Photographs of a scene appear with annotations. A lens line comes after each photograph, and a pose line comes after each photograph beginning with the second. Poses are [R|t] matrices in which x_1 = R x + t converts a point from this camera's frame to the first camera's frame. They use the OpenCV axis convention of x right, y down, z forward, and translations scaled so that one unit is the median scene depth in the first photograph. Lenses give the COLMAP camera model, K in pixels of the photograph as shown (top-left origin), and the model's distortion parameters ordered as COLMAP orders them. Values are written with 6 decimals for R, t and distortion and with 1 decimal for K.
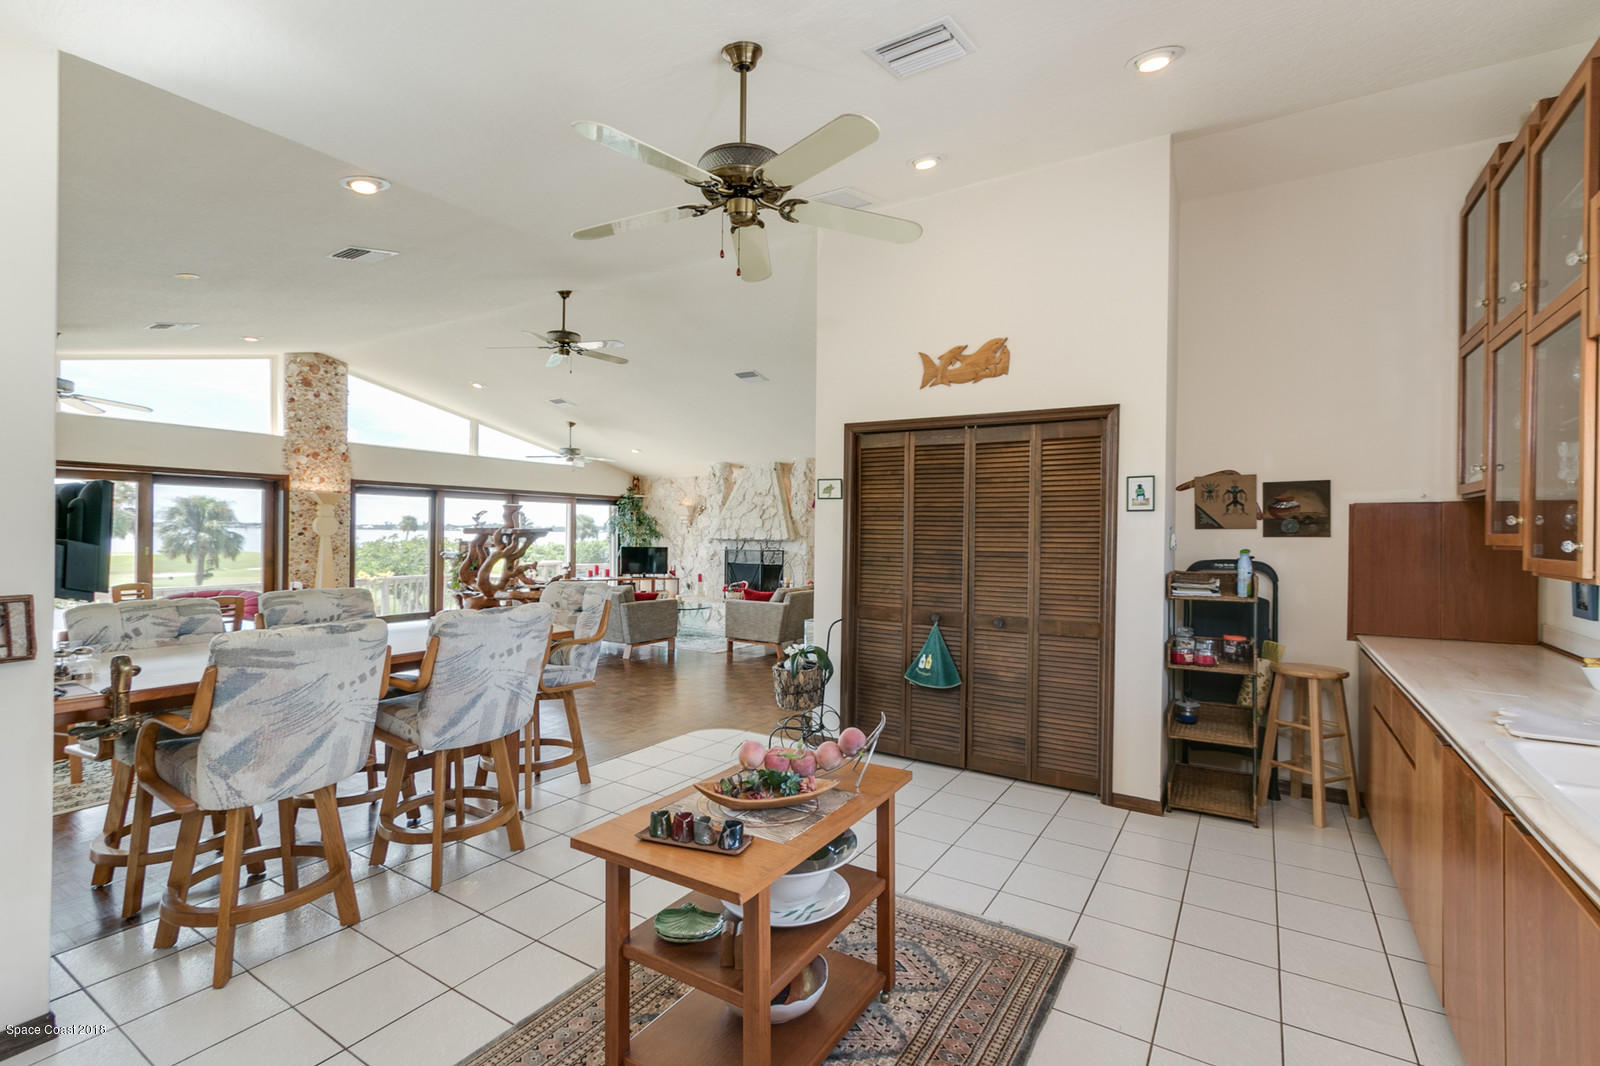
lens RADIAL K [[753.8, 0, 800.4], [0, 753.8, 536.0], [0, 0, 1]] dist [-0.002271, -0.000183]
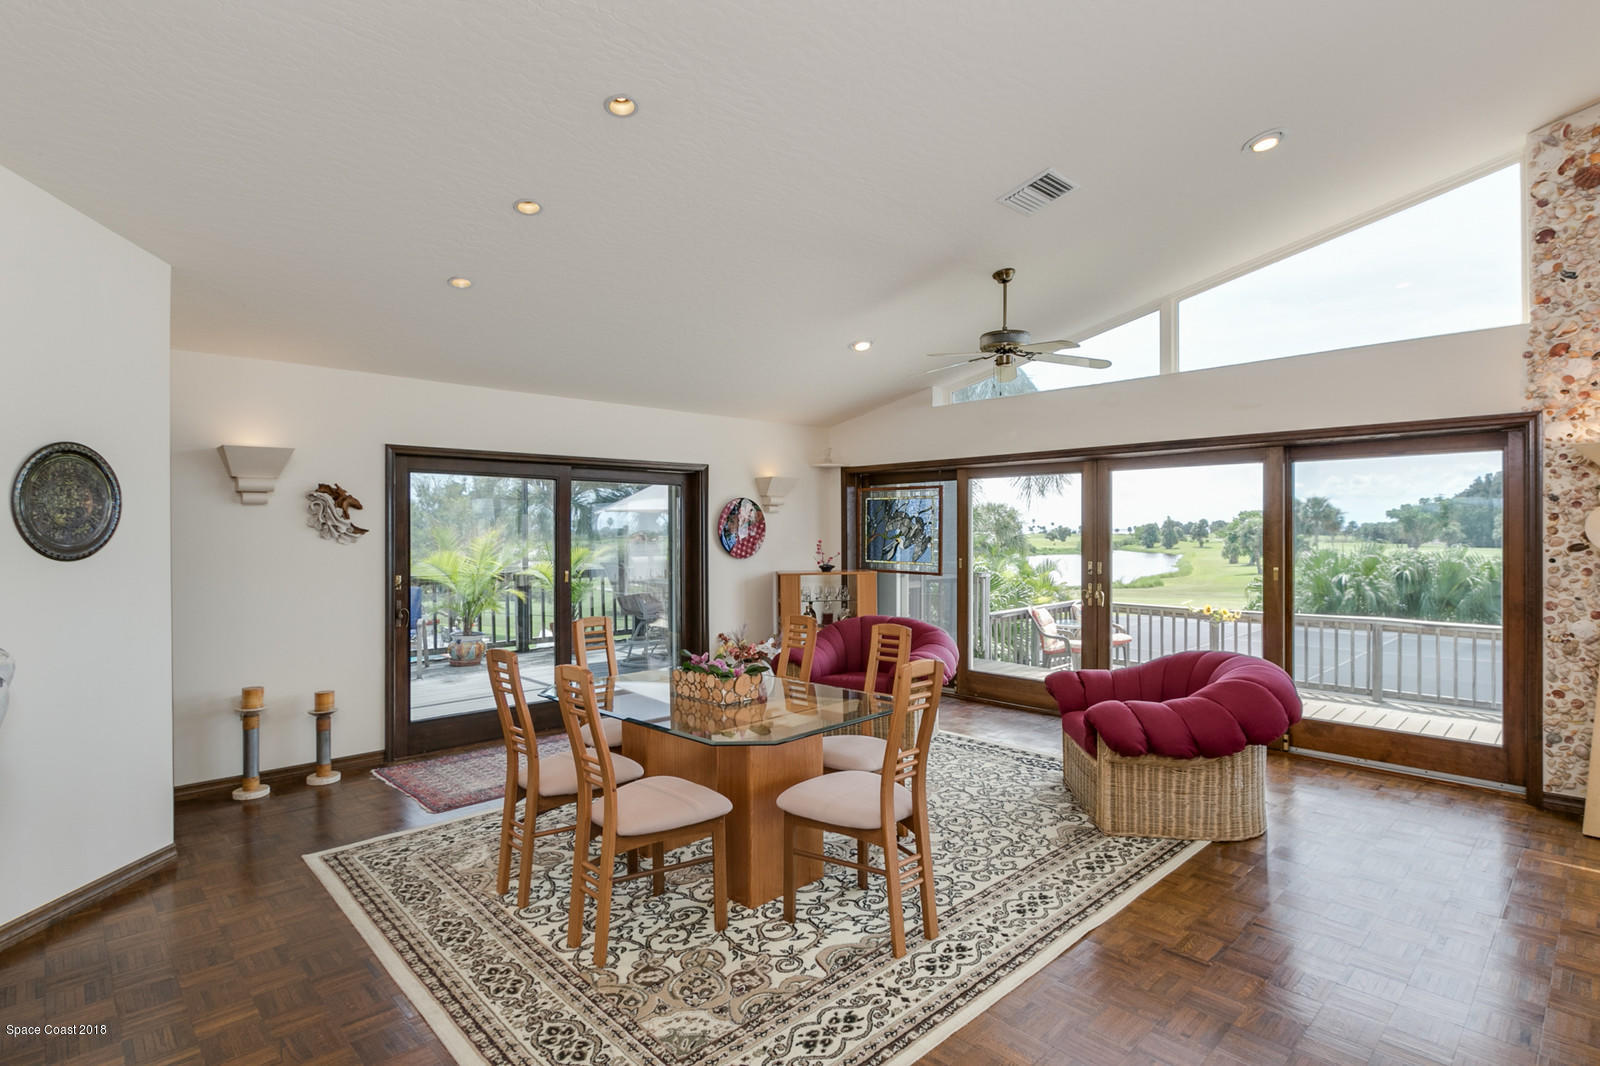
lens RADIAL K [[784.0, 0, 788.6], [0, 784.0, 535.3], [0, 0, 1]] dist [0.005121, -0.003903]
pose [[-0.243800, -0.006165, -0.969806, -0.113603], [-0.003510, 0.999979, -0.005474, -0.004598], [0.969819, 0.002069, -0.243817, 0.567103]]
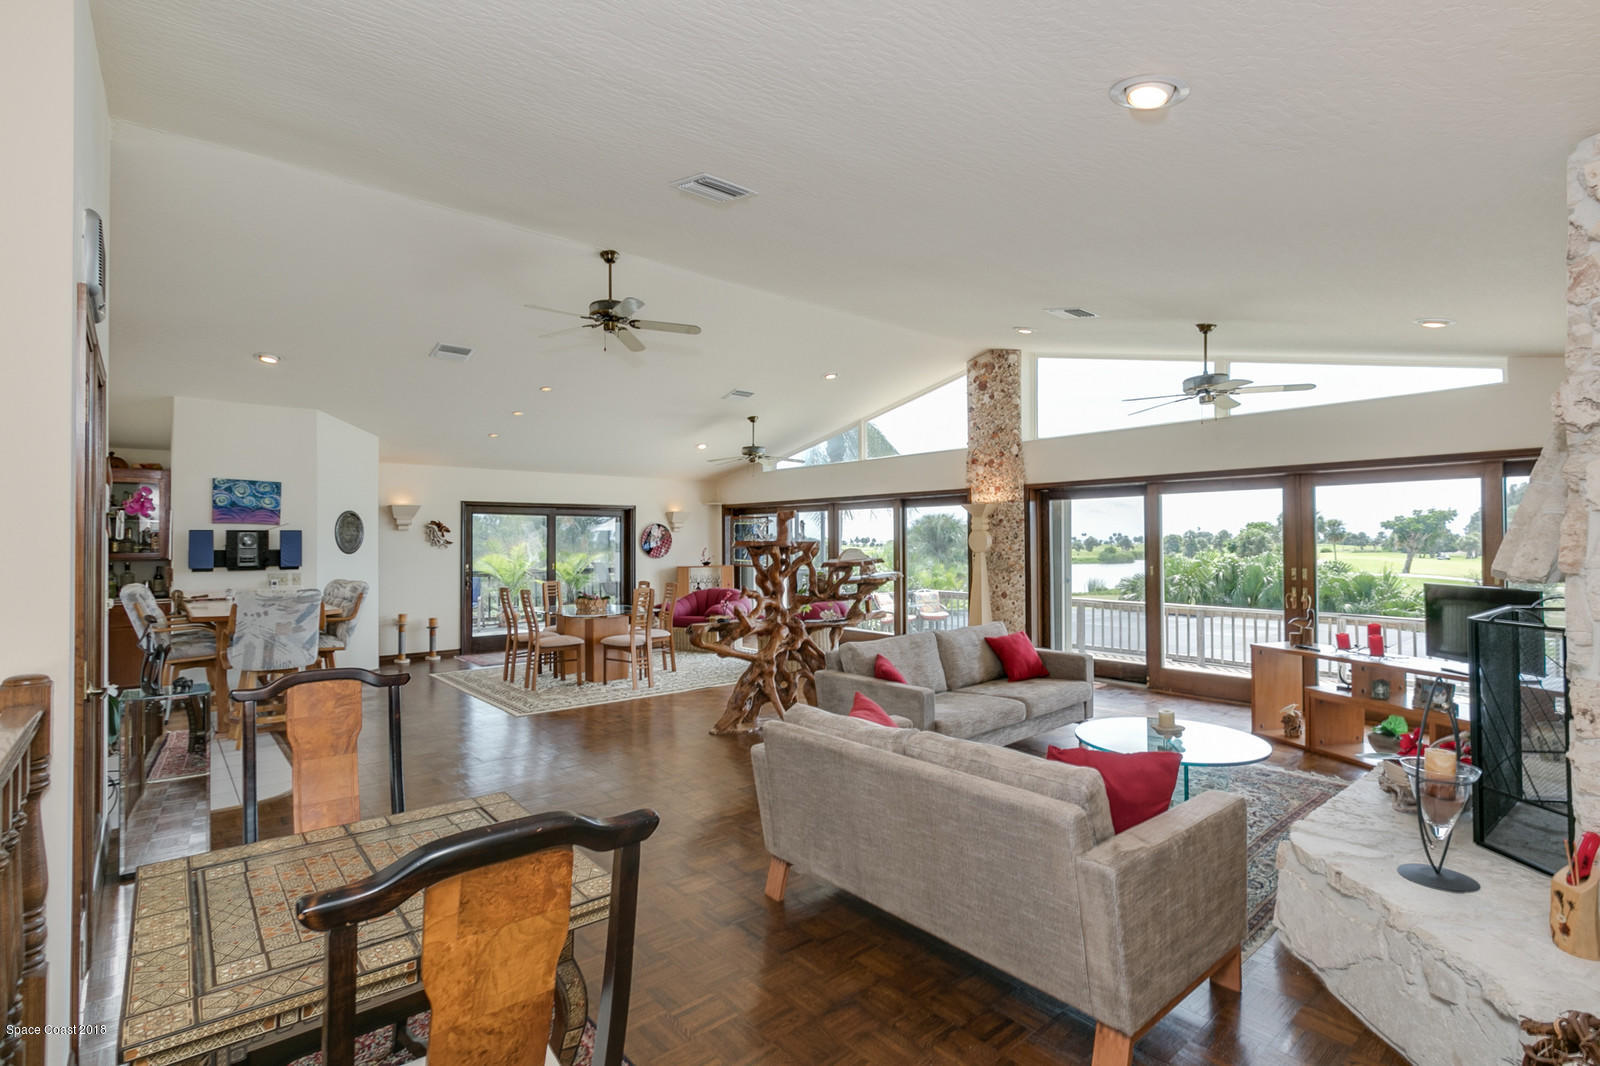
lens RADIAL K [[753.8, 0, 783.0], [0, 753.8, 531.3], [0, 0, 1]] dist [-0.002271, -0.000183]
pose [[-0.303694, -0.024611, -0.952452, 0.244588], [-0.003409, 0.999688, -0.024745, -0.001667], [0.952763, -0.004268, -0.303684, 0.870769]]
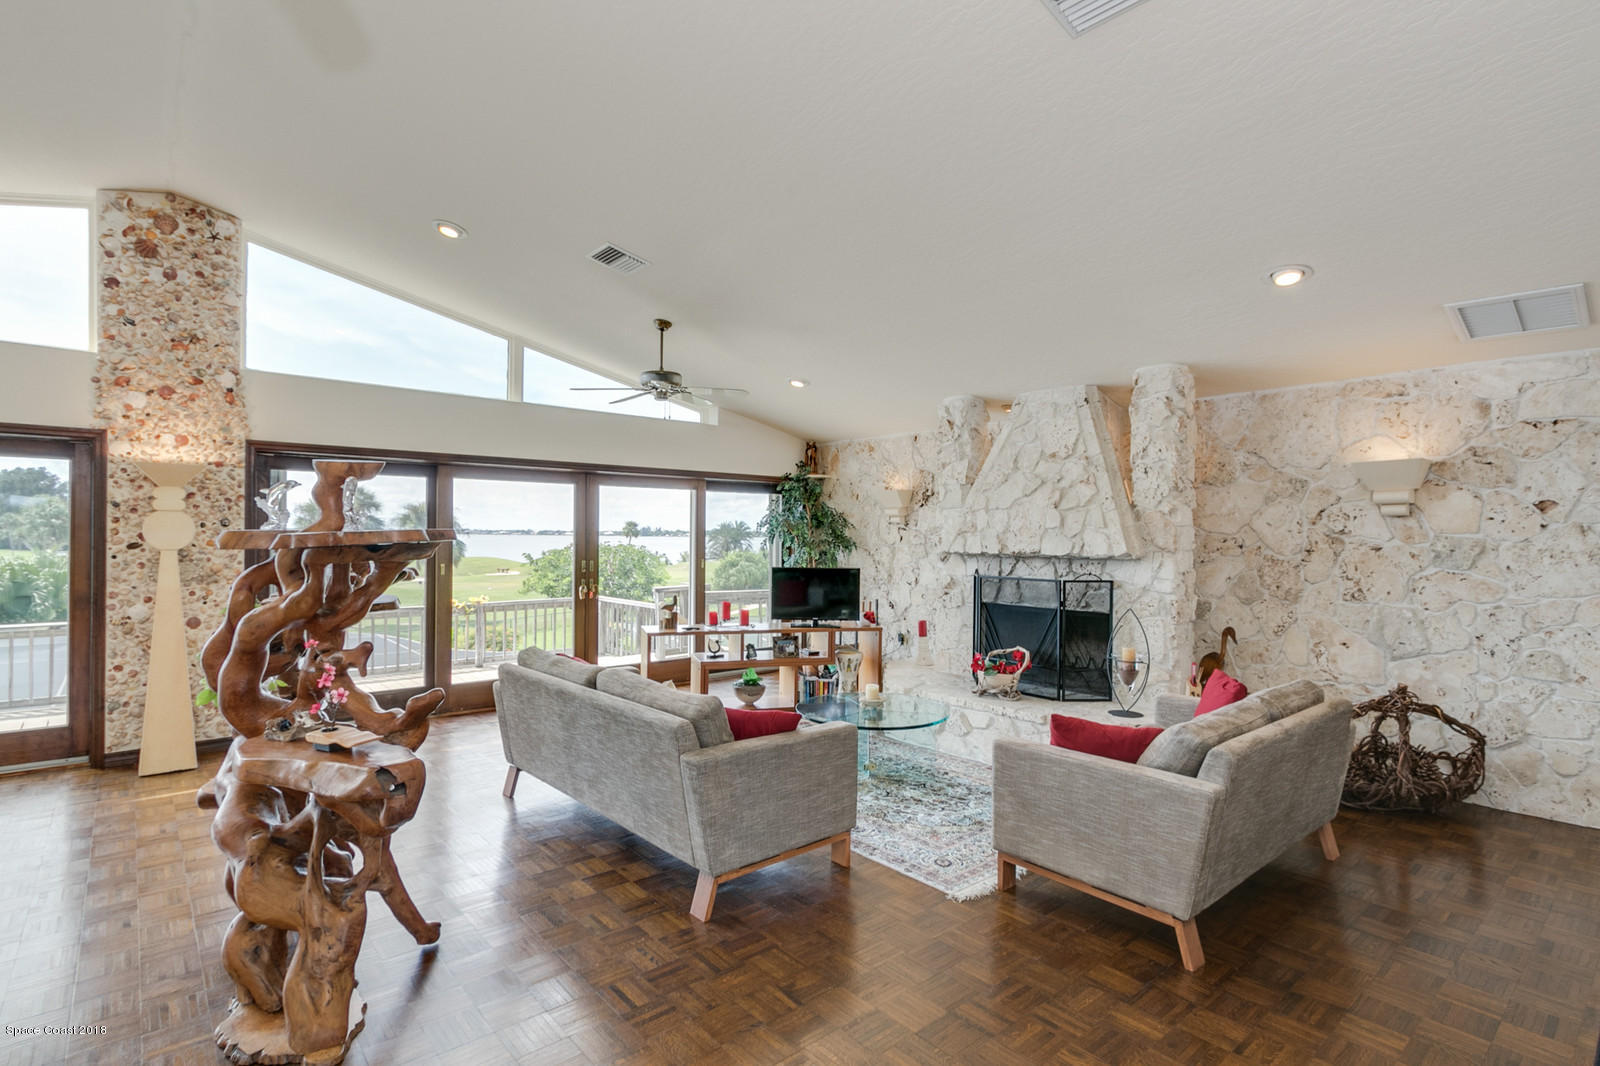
lens RADIAL K [[784.0, 0, 798.2], [0, 784.0, 534.5], [0, 0, 1]] dist [0.005121, -0.003903]
pose [[0.956598, -0.004148, -0.291382, -0.065378], [0.001668, 0.999960, -0.008761, -0.004088], [0.291406, 0.007894, 0.956567, 0.516954]]
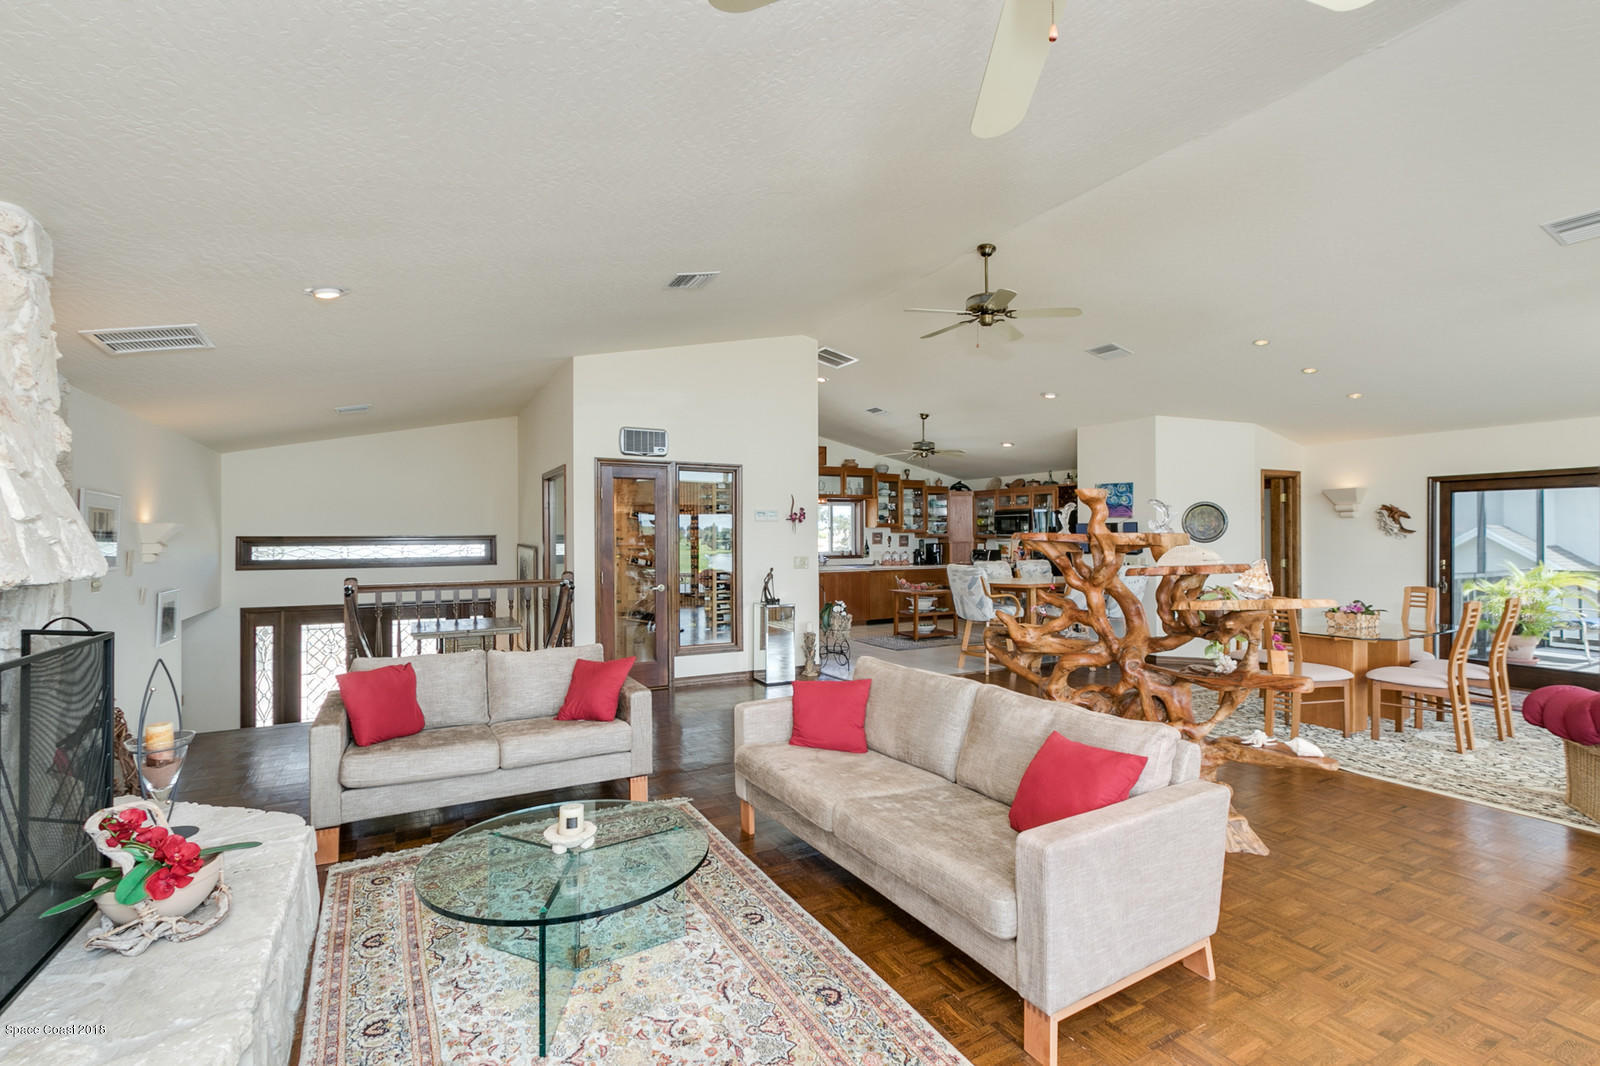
lens RADIAL K [[753.8, 0, 802.5], [0, 753.8, 530.1], [0, 0, 1]] dist [-0.002271, -0.000183]
pose [[-0.880096, -0.004229, 0.474776, -0.323864], [-0.003233, 0.999991, 0.002915, -0.010442], [-0.474784, 0.001030, -0.880102, 1.119050]]
